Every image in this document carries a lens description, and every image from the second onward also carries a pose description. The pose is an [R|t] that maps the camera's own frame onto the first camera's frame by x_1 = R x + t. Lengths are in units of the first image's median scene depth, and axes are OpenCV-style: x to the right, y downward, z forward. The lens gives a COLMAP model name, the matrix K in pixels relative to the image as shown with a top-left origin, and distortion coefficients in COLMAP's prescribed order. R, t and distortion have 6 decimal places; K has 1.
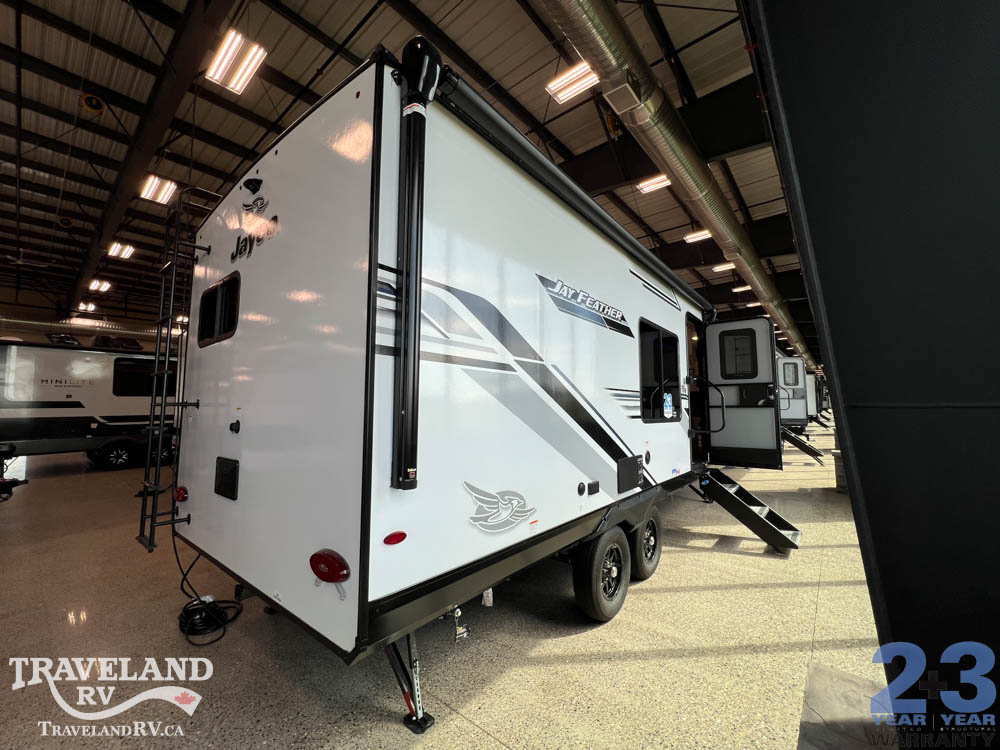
lens RADIAL K [[405.3, 0, 493.5], [0, 405.3, 374.2], [0, 0, 1]] dist [-0.004314, 0.000856]
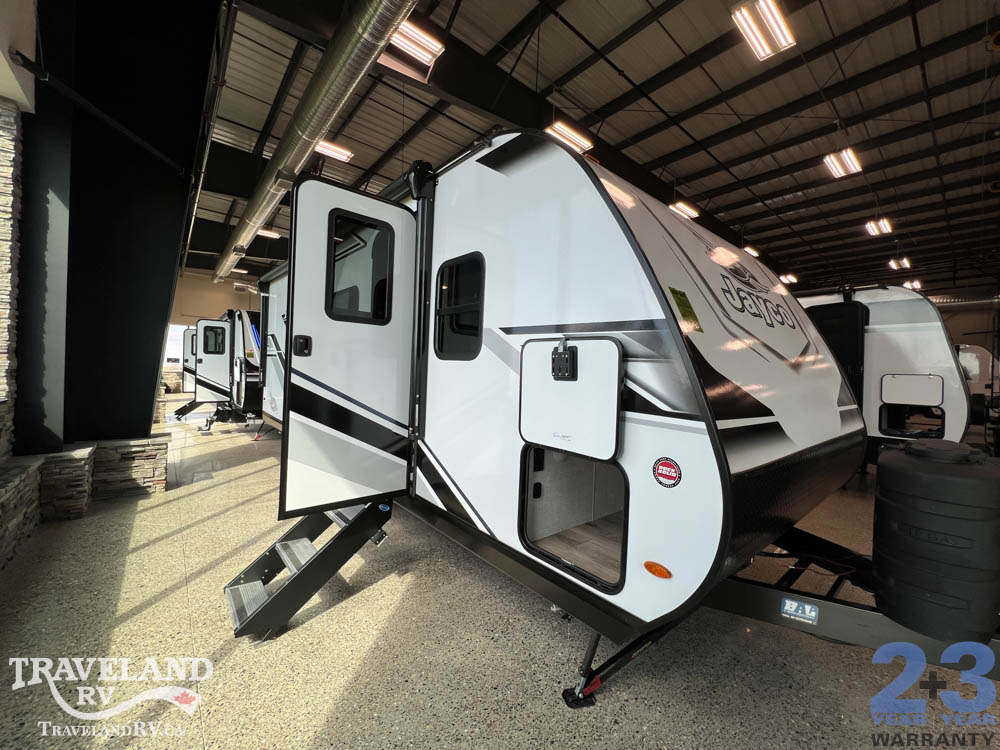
lens RADIAL K [[405.3, 0, 496.8], [0, 405.3, 373.4], [0, 0, 1]] dist [-0.004314, 0.000856]
pose [[-0.181496, -0.002529, -0.983388, 1.941170], [0.044500, 0.998951, -0.010782, 0.159337], [0.982384, -0.045718, -0.181193, 2.312501]]
